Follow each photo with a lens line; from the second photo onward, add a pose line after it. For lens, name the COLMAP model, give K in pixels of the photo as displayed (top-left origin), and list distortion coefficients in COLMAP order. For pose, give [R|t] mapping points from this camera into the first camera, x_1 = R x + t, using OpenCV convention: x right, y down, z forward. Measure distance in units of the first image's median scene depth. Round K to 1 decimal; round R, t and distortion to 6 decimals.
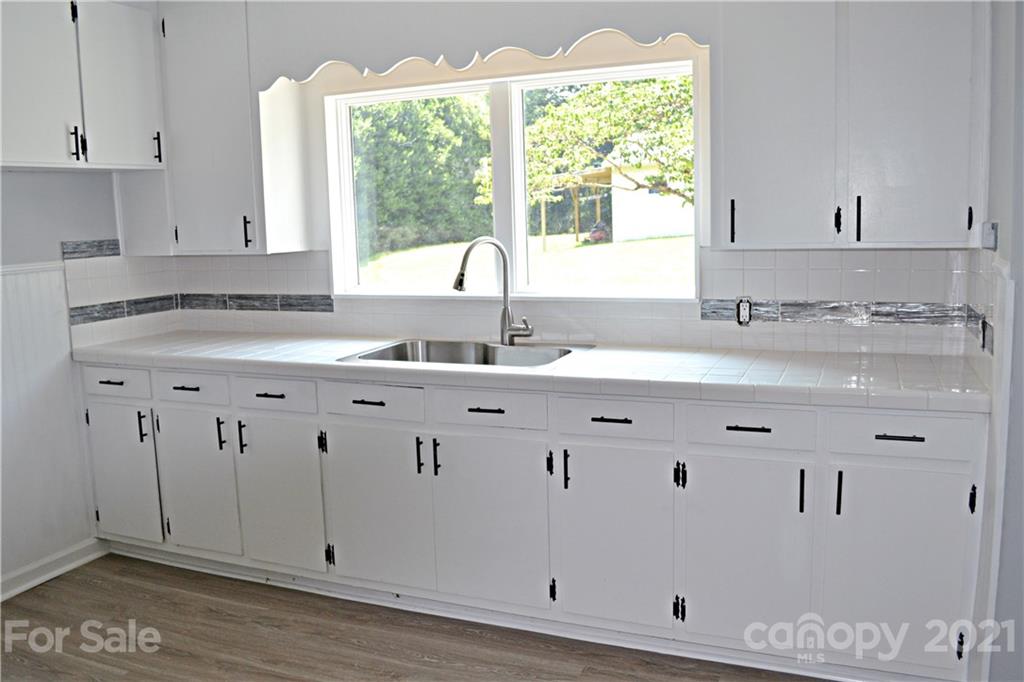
lens RADIAL K [[845.9, 0, 537.9], [0, 845.9, 338.1], [0, 0, 1]] dist [-0.090441, 0.009440]
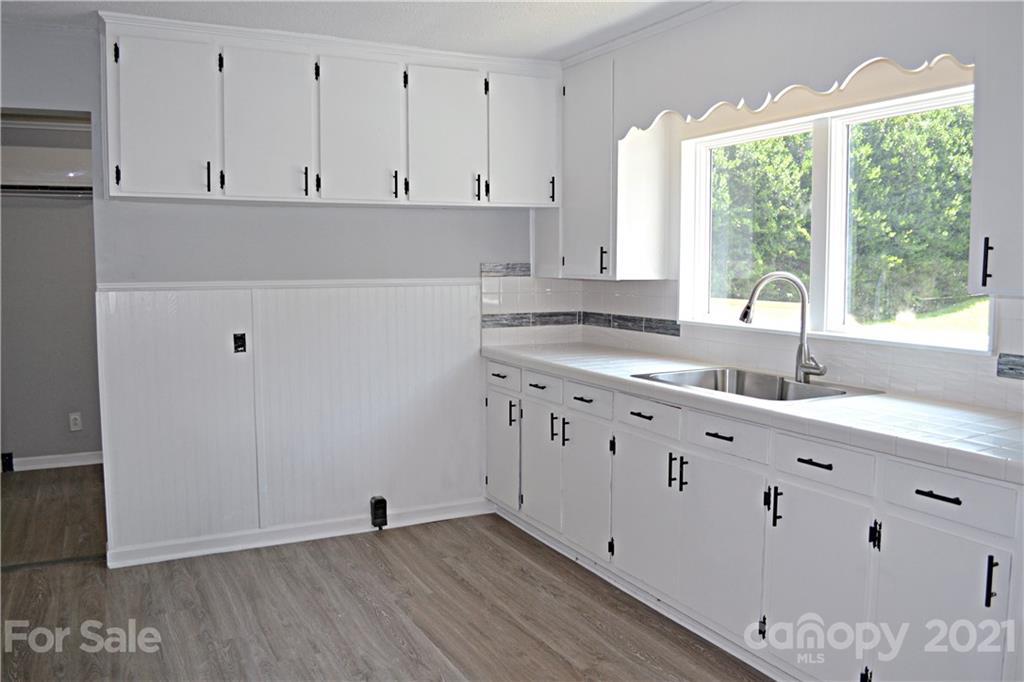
lens RADIAL K [[845.9, 0, 537.9], [0, 845.9, 338.1], [0, 0, 1]] dist [-0.090441, 0.009440]
pose [[0.761470, 0.083374, -0.642816, 0.352197], [-0.111993, 0.993702, -0.003782, -0.004581], [0.638452, 0.074870, 0.766012, 0.045475]]
